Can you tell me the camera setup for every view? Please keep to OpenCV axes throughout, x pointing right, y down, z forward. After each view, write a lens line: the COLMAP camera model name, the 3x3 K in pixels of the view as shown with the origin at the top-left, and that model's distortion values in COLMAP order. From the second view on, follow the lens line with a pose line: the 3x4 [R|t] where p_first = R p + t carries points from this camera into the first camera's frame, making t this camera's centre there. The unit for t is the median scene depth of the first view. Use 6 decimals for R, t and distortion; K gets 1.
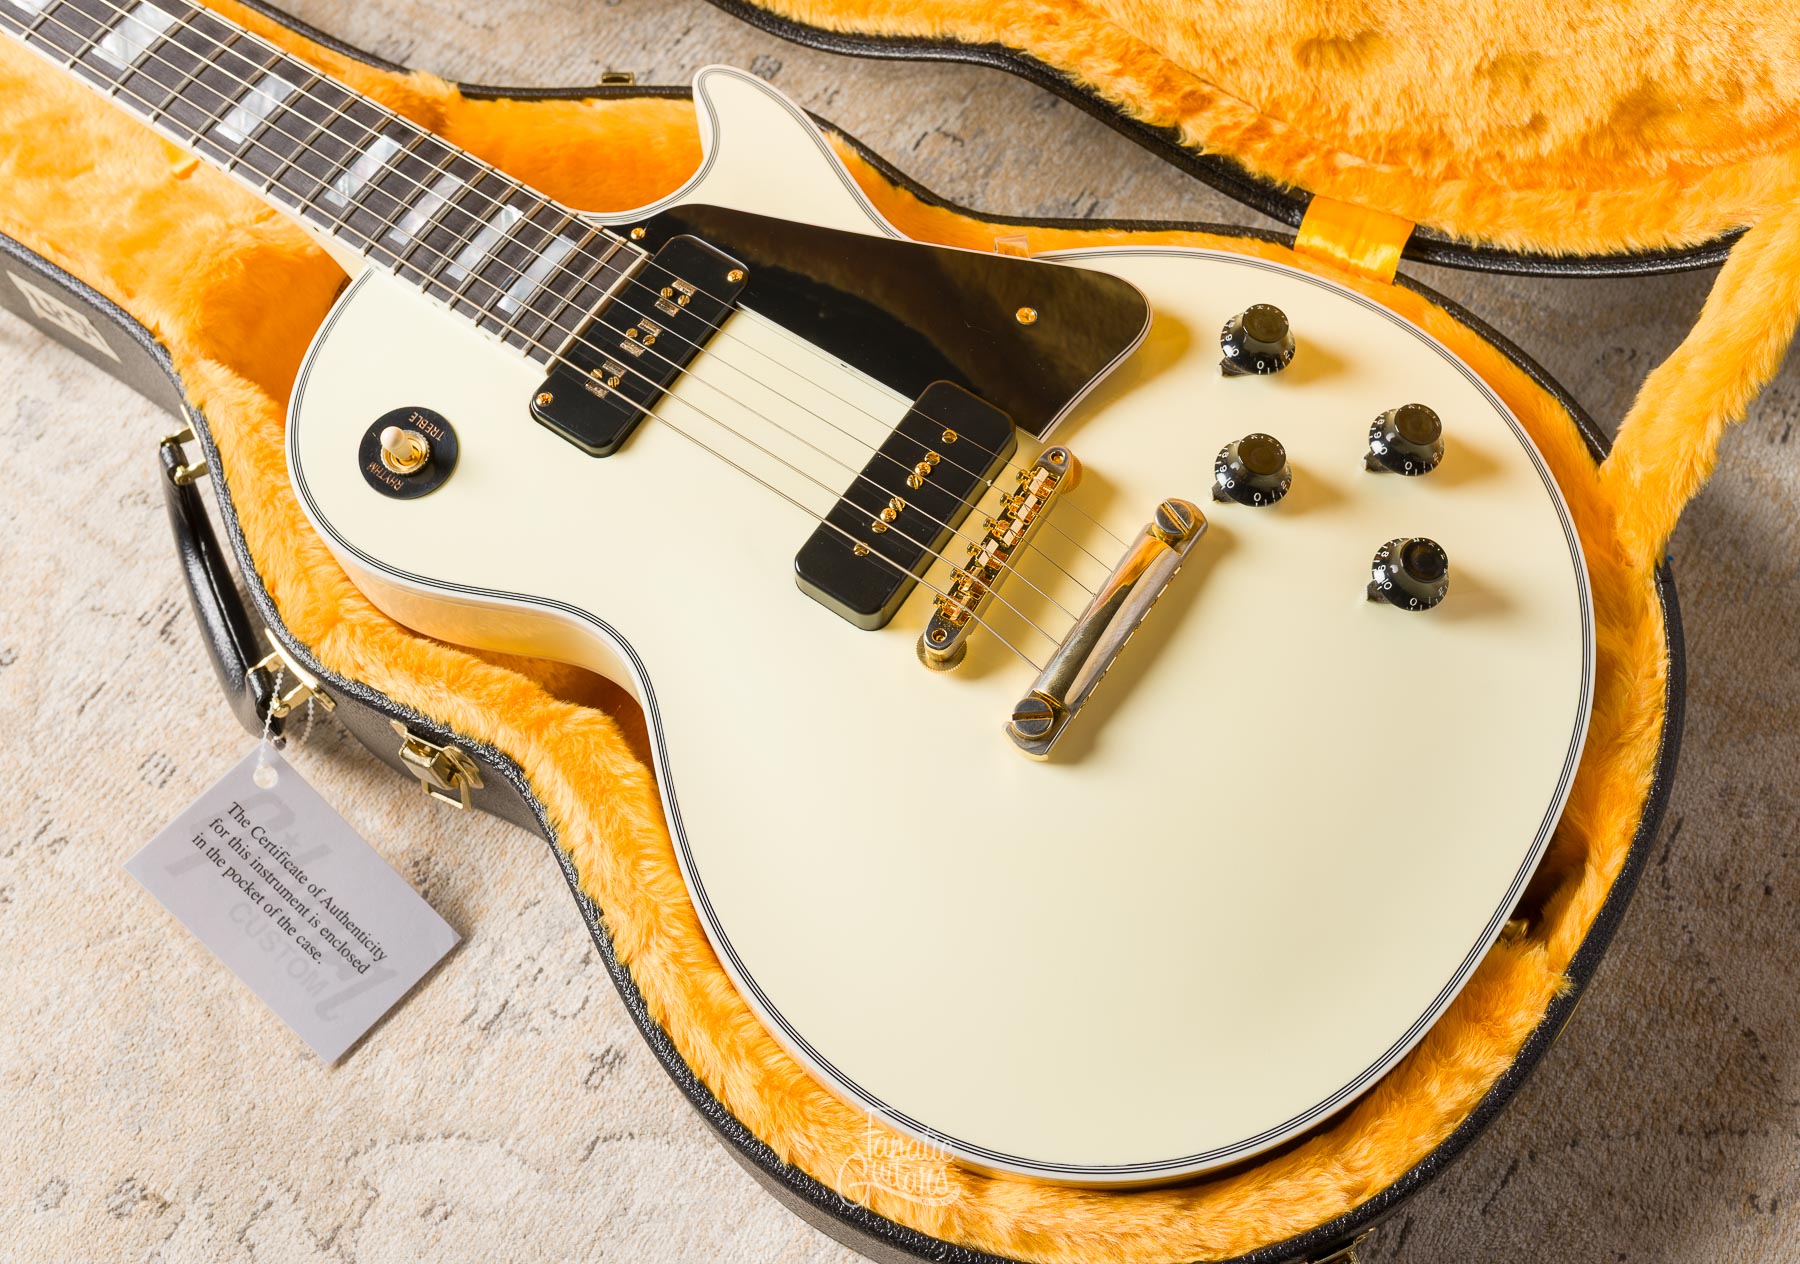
lens RADIAL K [[1807.9, 0, 946.0], [0, 1807.9, 626.8], [0, 0, 1]] dist [-0.012334, 0.014023]
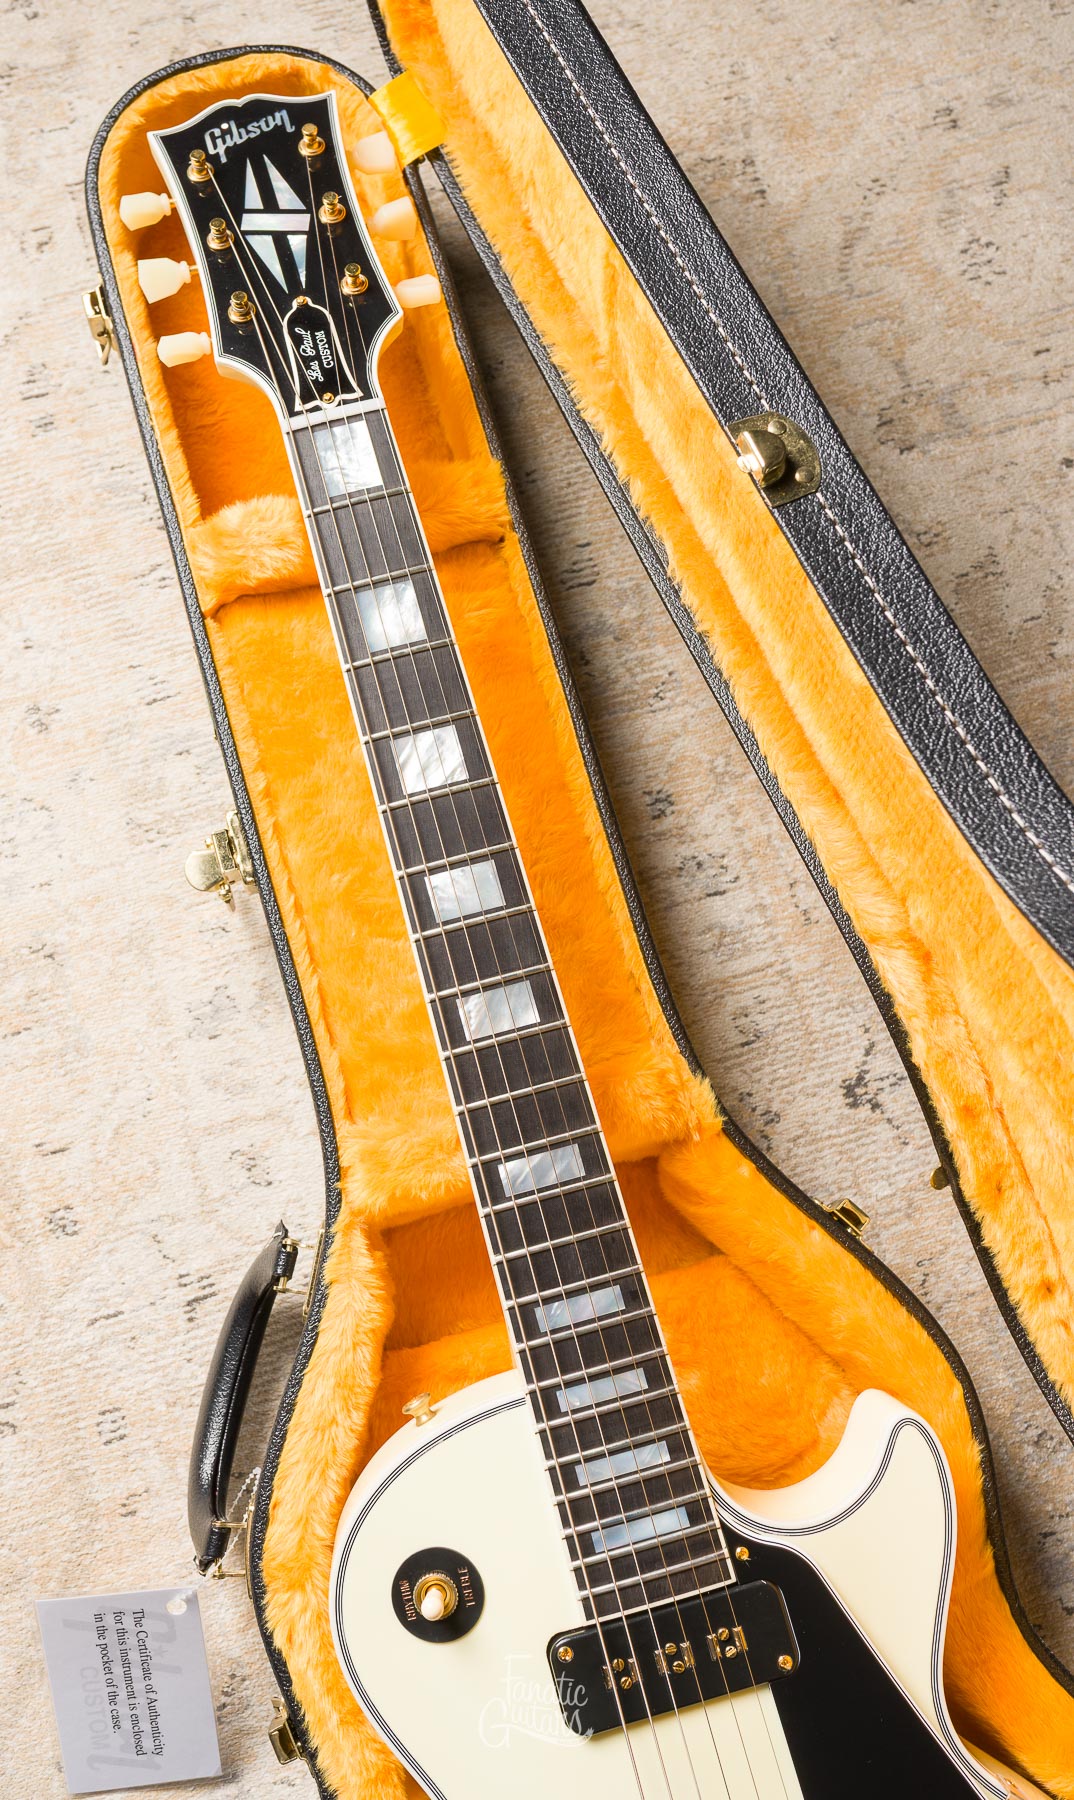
lens RADIAL K [[1775.8, 0, 451.9], [0, 1775.8, 865.3], [0, 0, 1]] dist [-0.008576, 0.001861]
pose [[0.754899, 0.651059, -0.079053, -0.457709], [-0.614016, 0.743960, 0.263645, -0.656031], [0.230460, -0.150486, 0.961375, 0.049135]]
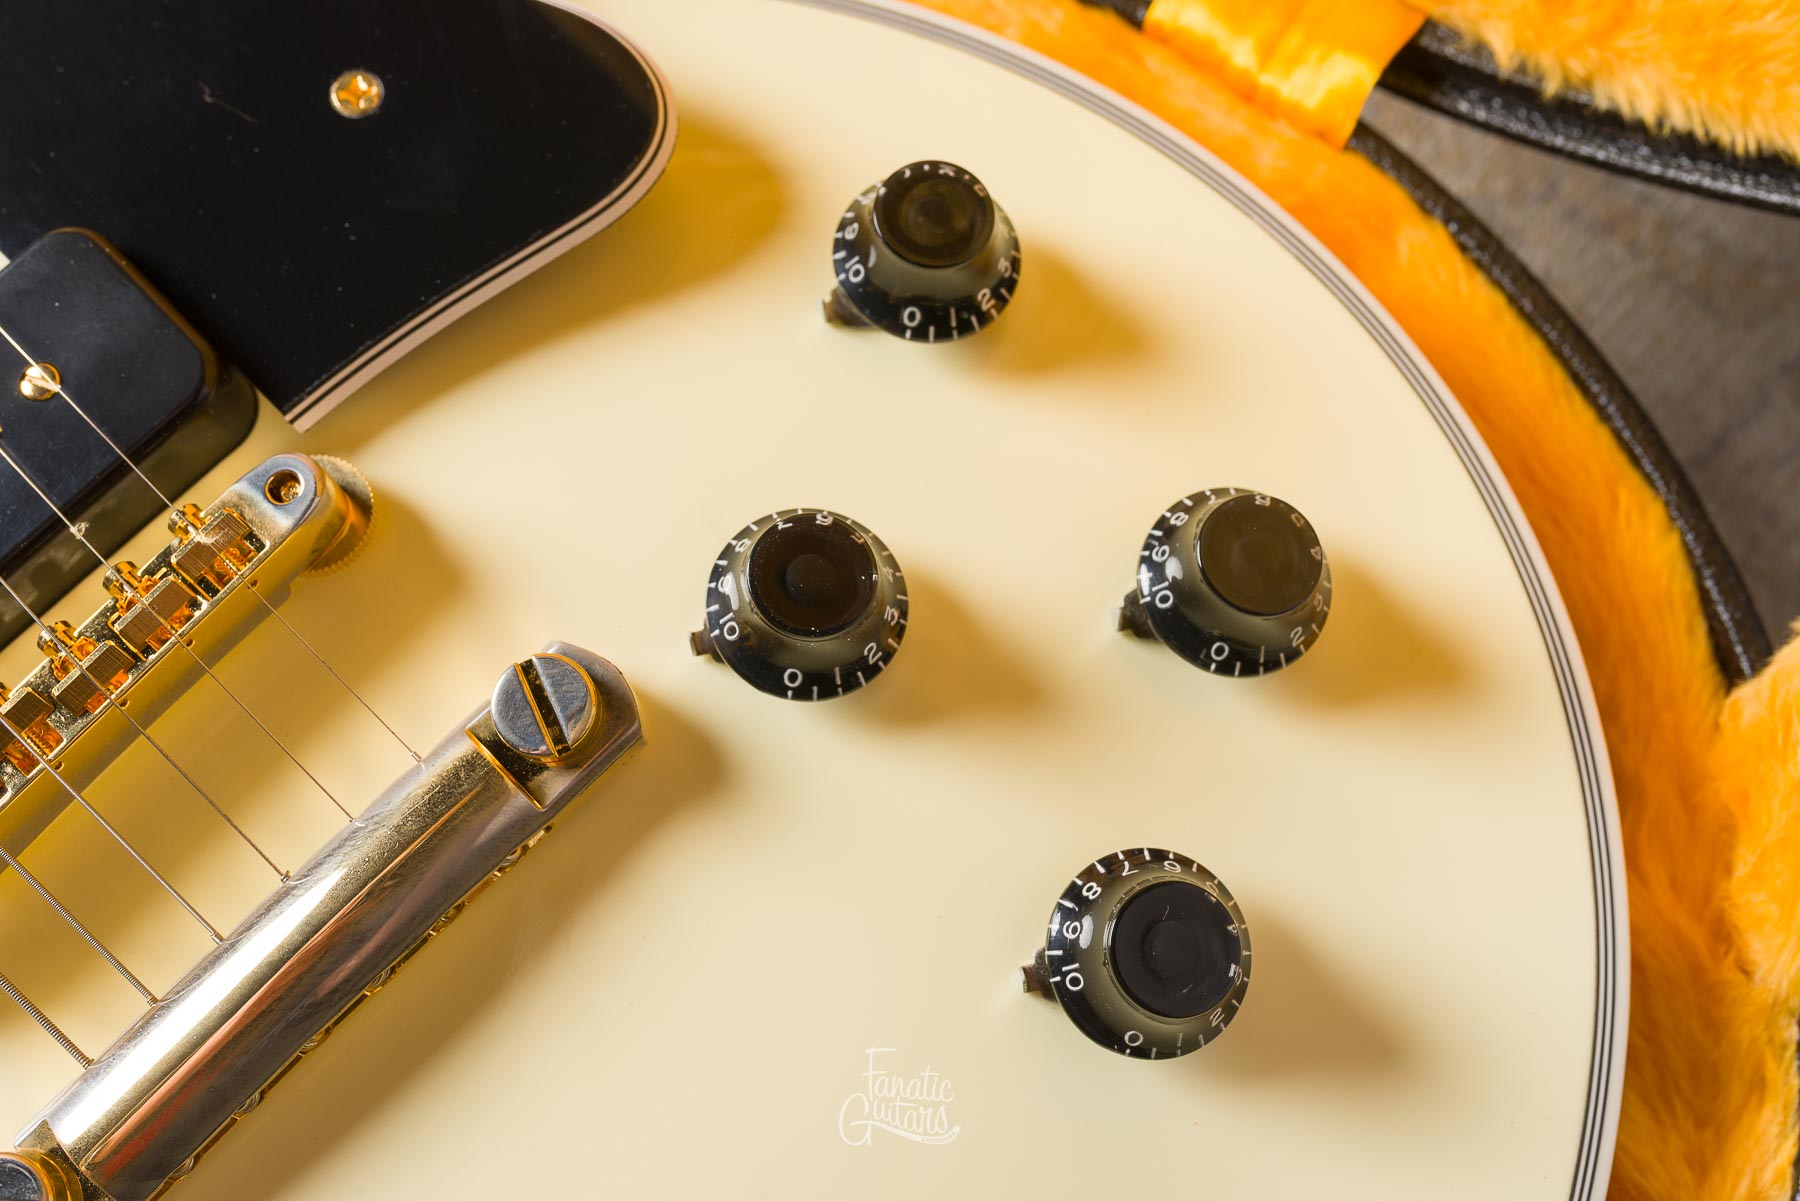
lens RADIAL K [[1827.0, 0, 903.1], [0, 1827.0, 602.8], [0, 0, 1]] dist [0.006543, -0.026863]
pose [[0.982806, 0.176422, -0.054480, 0.194357], [-0.167807, 0.976523, 0.135070, -0.130408], [0.077030, -0.123605, 0.989337, 0.569018]]
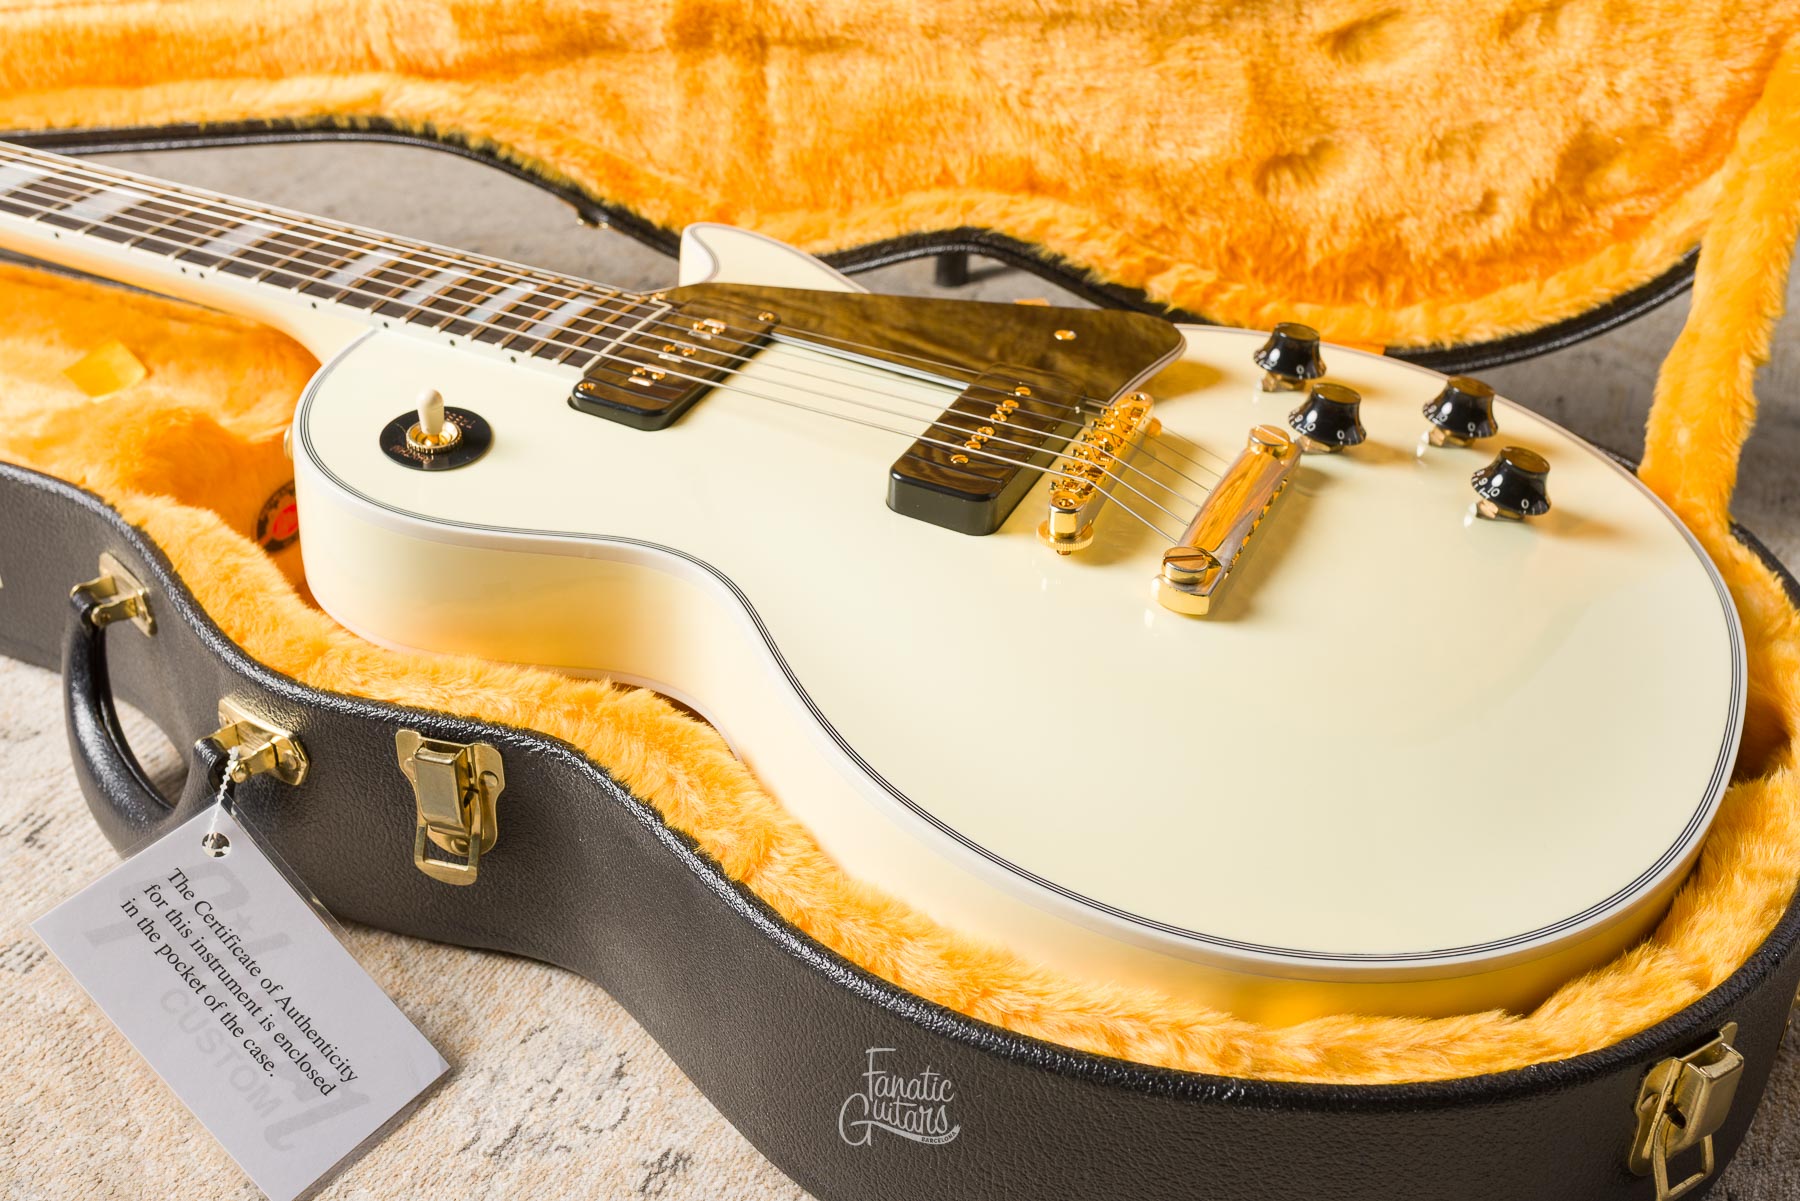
lens RADIAL K [[1980.9, 0, 895.8], [0, 1980.9, 625.5], [0, 0, 1]] dist [0.004372, 0.012205]
pose [[0.984344, -0.034921, 0.172761, -0.229022], [0.121912, 0.842784, -0.524263, 0.496912], [-0.127293, 0.537118, 0.833847, 0.178218]]
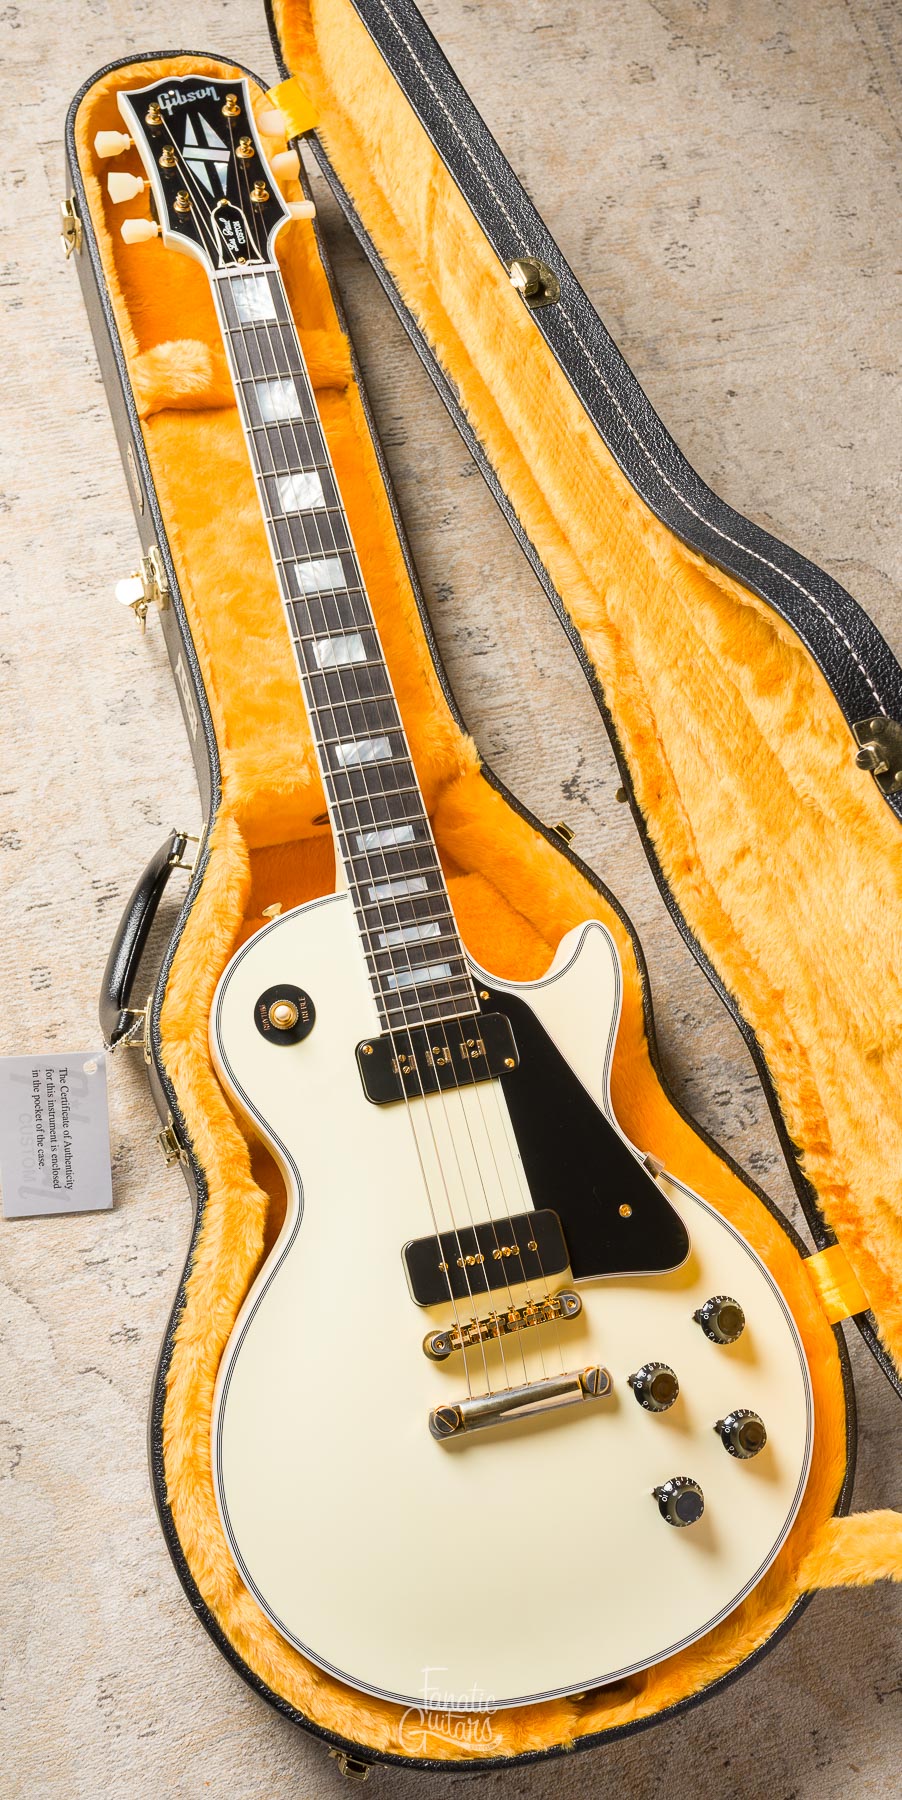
lens RADIAL K [[1729.3, 0, 403.9], [0, 1729.3, 900.3], [0, 0, 1]] dist [-0.006435, -0.009875]
pose [[0.730102, 0.682269, -0.038198, -0.214785], [-0.671894, 0.726940, 0.141834, -0.432929], [0.124537, -0.077889, 0.989153, -0.482499]]
